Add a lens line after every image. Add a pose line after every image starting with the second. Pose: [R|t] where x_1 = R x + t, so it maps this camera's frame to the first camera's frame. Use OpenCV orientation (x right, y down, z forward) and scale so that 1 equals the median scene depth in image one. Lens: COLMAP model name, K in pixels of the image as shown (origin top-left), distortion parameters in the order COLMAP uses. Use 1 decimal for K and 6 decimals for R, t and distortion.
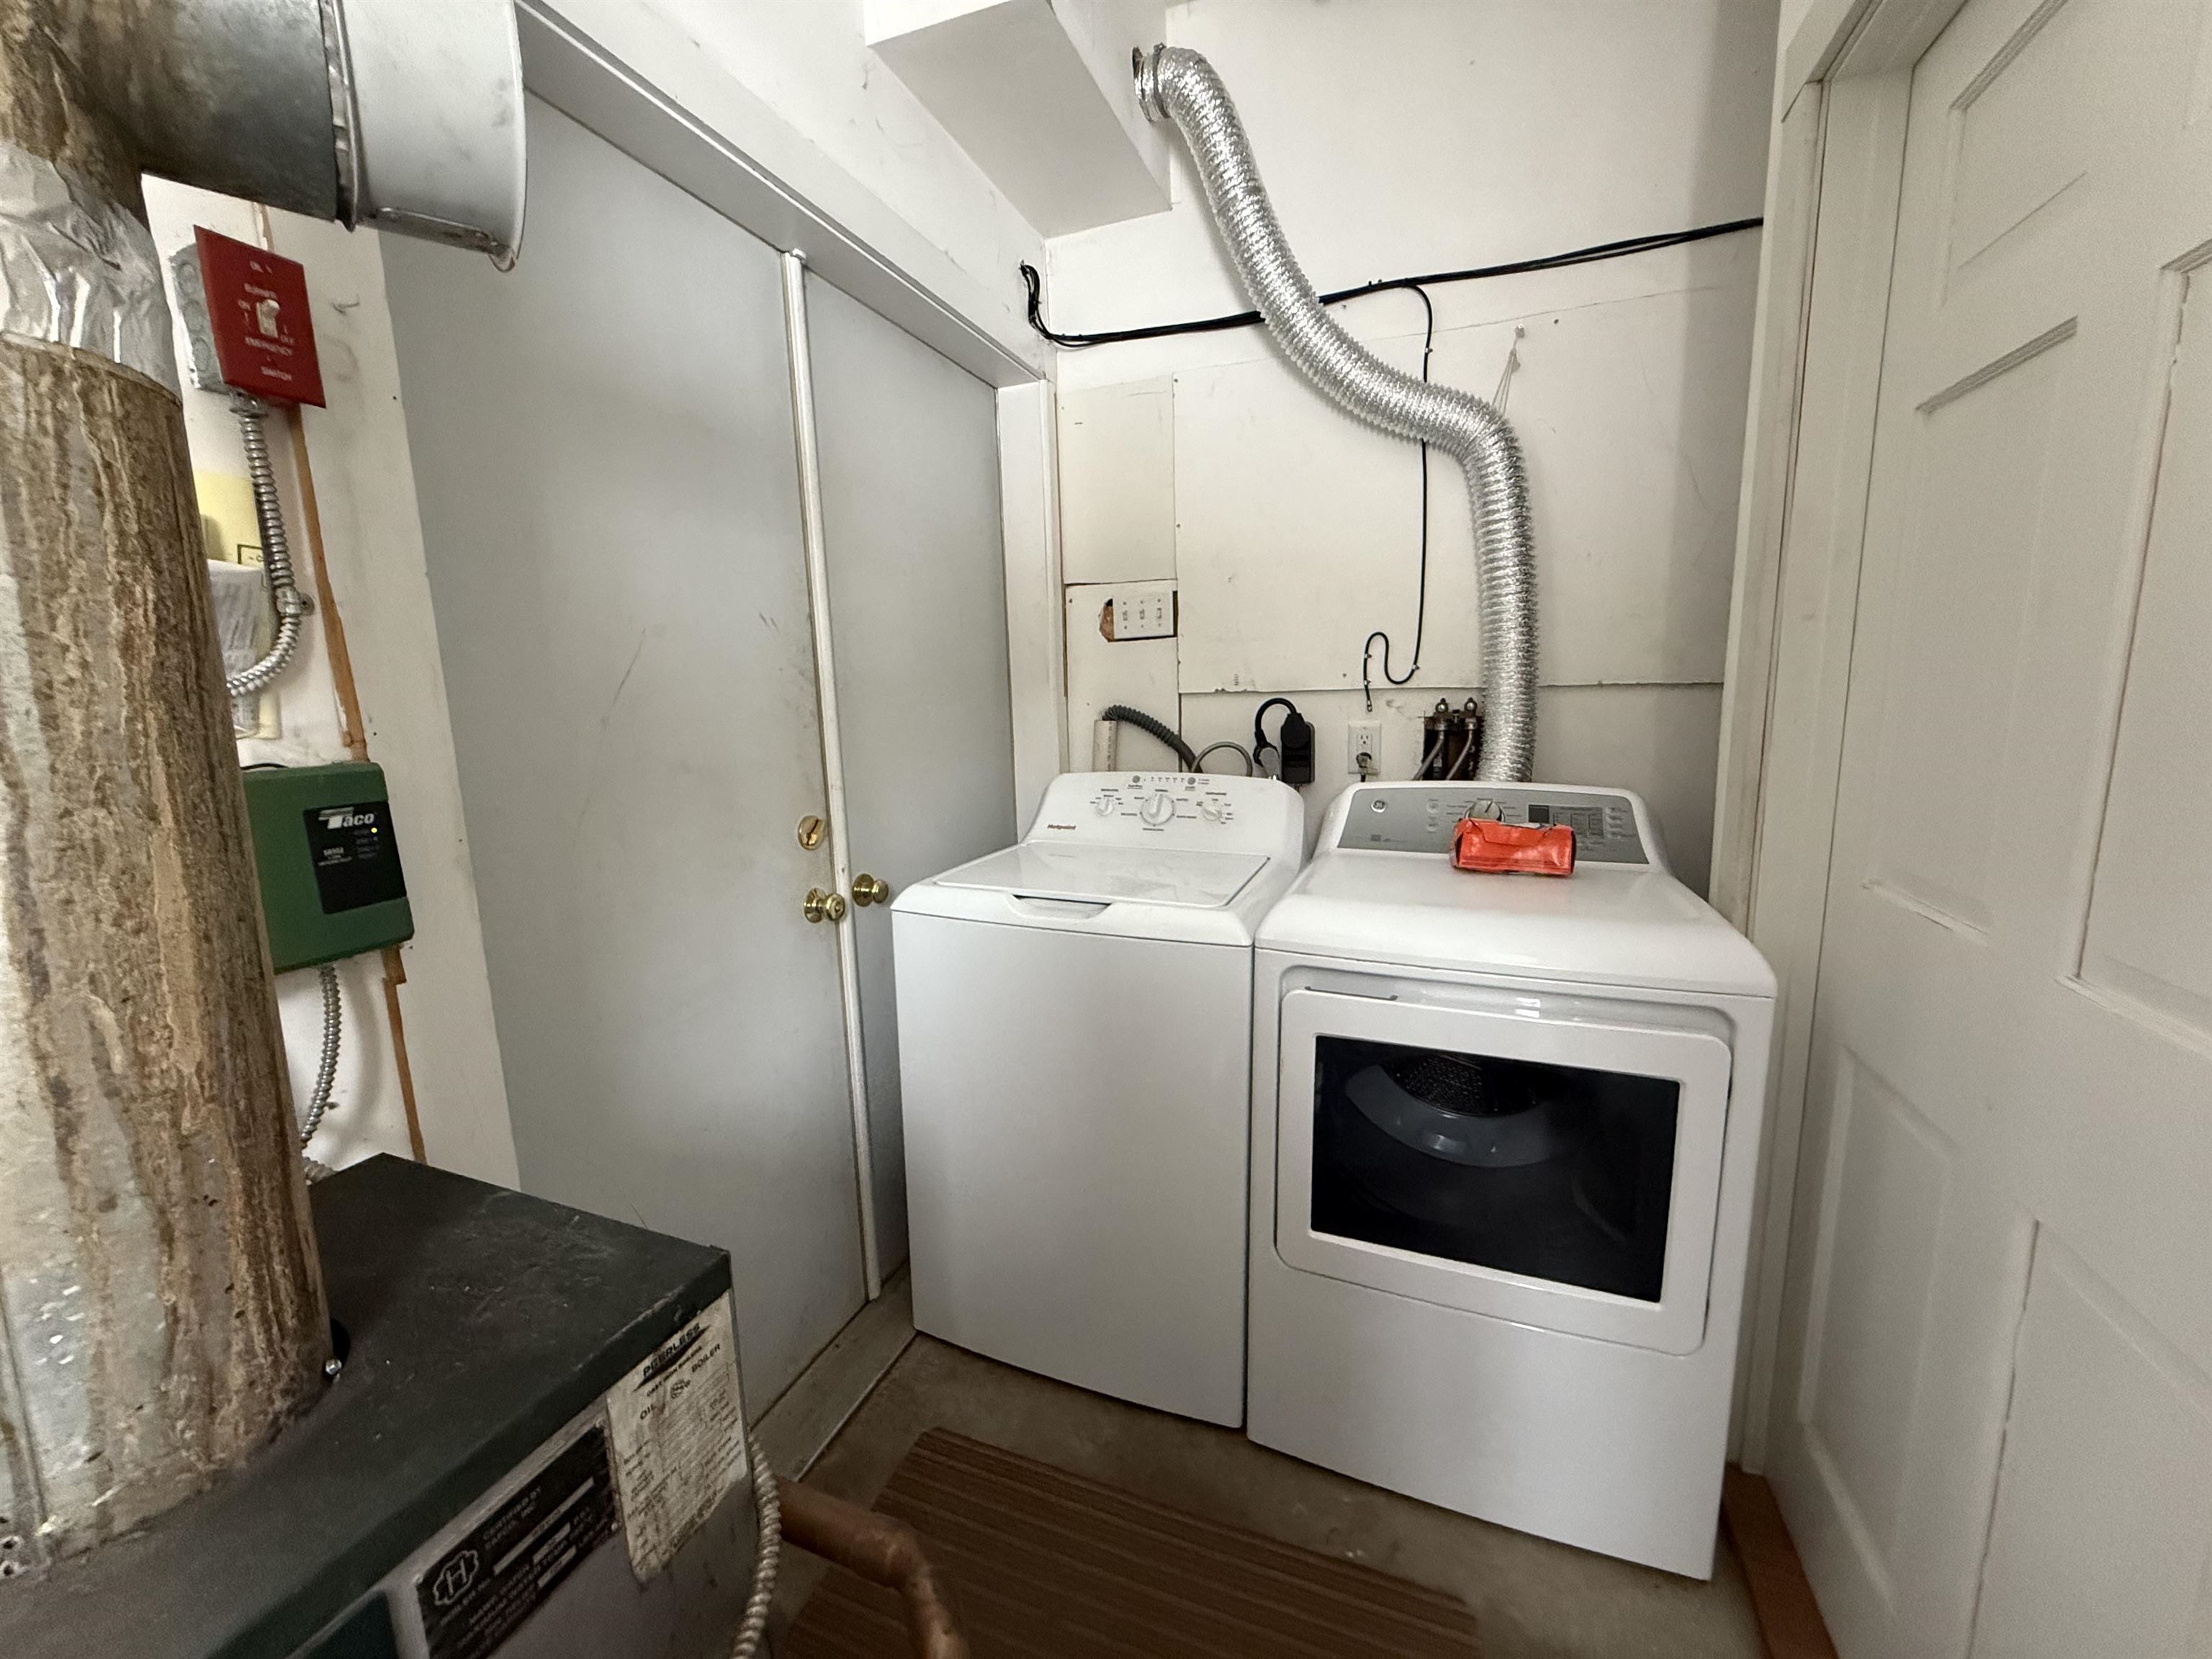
lens RADIAL K [[875.5, 0, 1100.7], [0, 875.5, 832.4], [0, 0, 1]] dist [-0.000067, -0.000172]
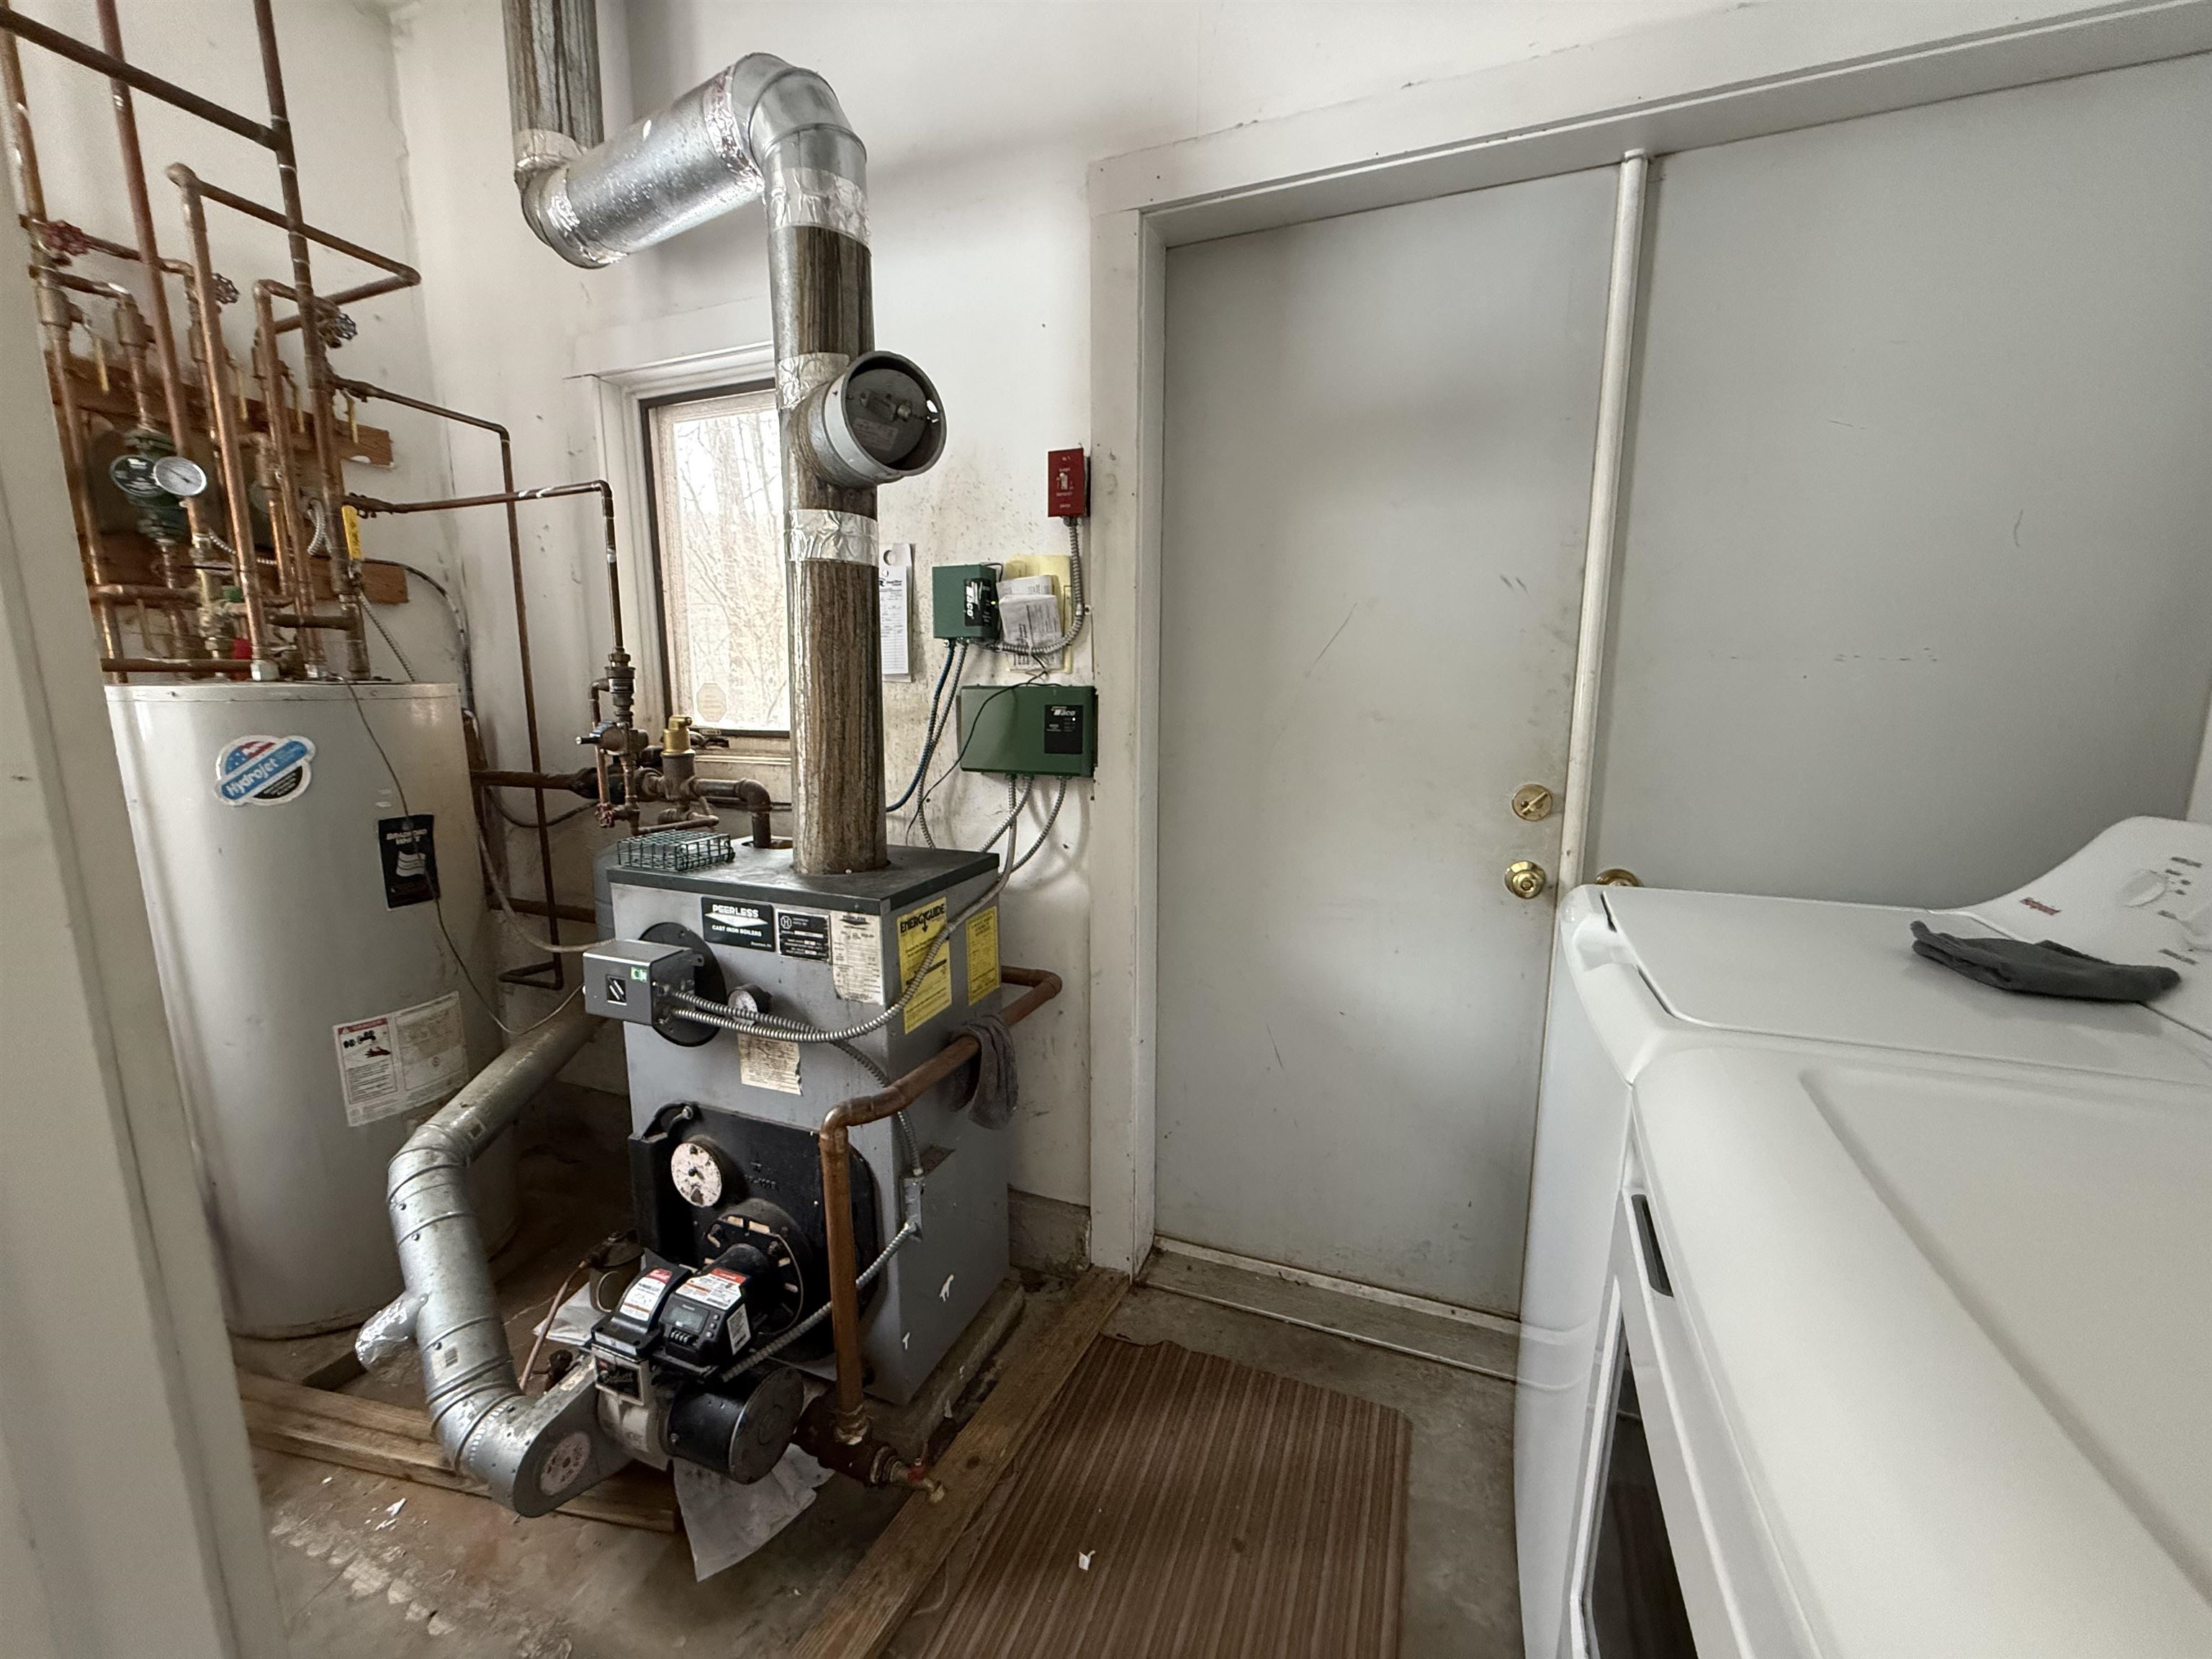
lens RADIAL K [[868.5, 0, 1089.4], [0, 868.5, 834.4], [0, 0, 1]] dist [-0.017492, -0.000052]
pose [[-0.011804, 0.199502, -0.979826, 1.231820], [-0.164437, 0.966167, 0.198701, -0.152957], [0.986317, 0.163465, 0.021400, 1.044507]]
